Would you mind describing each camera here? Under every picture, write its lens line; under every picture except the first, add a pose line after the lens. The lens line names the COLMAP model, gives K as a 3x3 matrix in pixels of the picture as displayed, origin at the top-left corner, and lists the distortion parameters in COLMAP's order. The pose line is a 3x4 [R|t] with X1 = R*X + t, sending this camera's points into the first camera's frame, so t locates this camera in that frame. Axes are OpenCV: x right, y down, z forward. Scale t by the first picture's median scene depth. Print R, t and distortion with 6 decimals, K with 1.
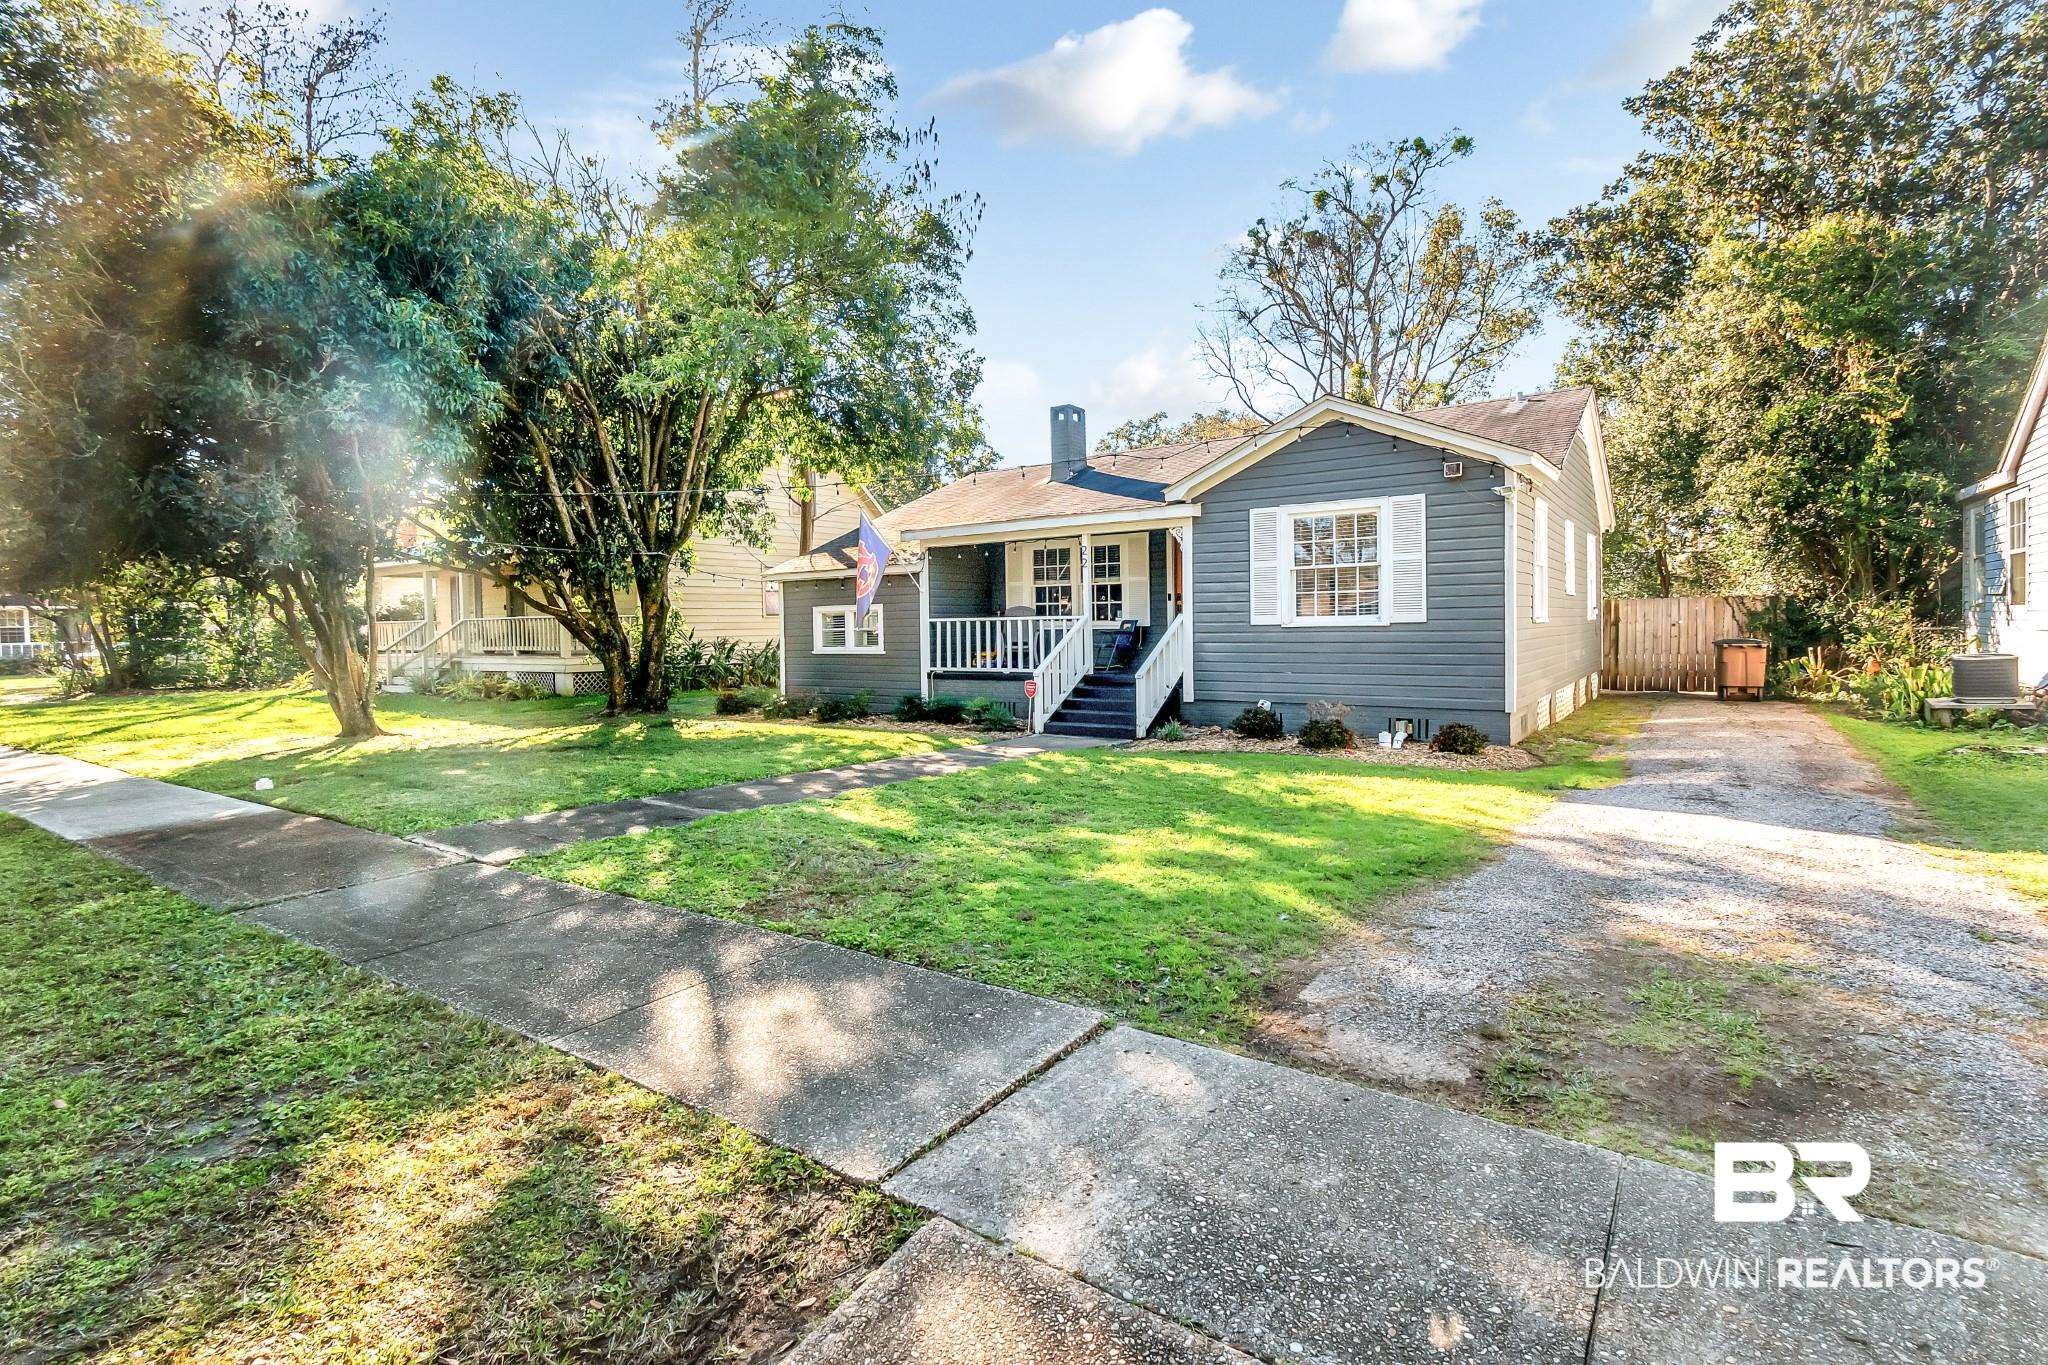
lens RADIAL K [[916.3, 0, 1027.5], [0, 916.3, 631.2], [0, 0, 1]] dist [0.001900, 0.000010]
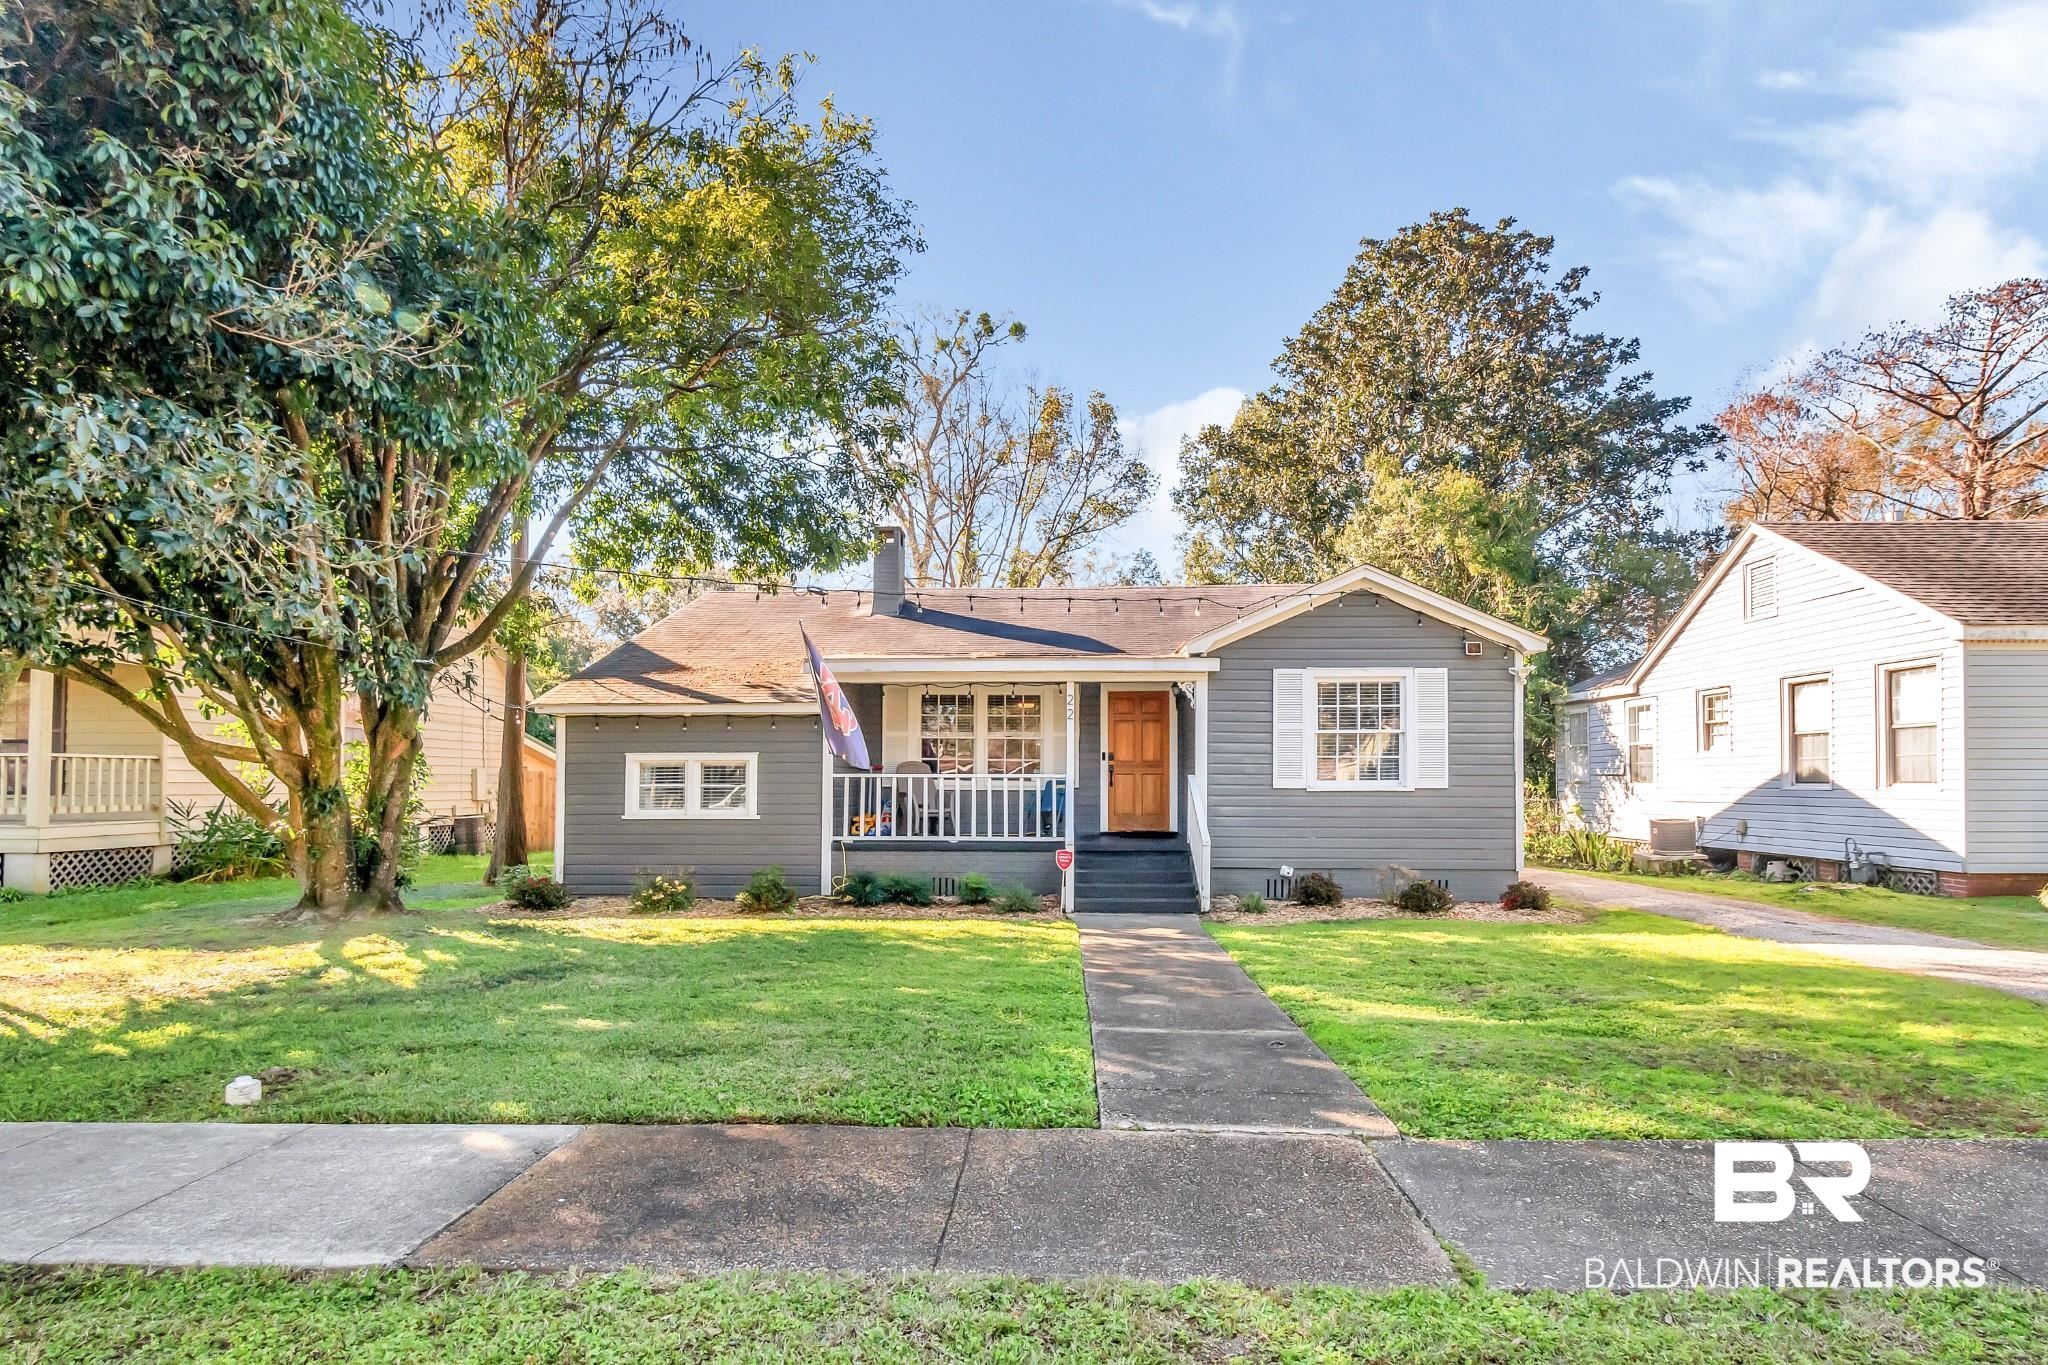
lens RADIAL K [[1003.5, 0, 1023.9], [0, 1003.5, 751.0], [0, 0, 1]] dist [-0.000893, -0.000078]
pose [[0.847955, 0.035919, 0.528850, -0.497205], [-0.012063, 0.998751, -0.048492, 0.007799], [-0.529931, 0.034739, 0.847329, 0.223963]]
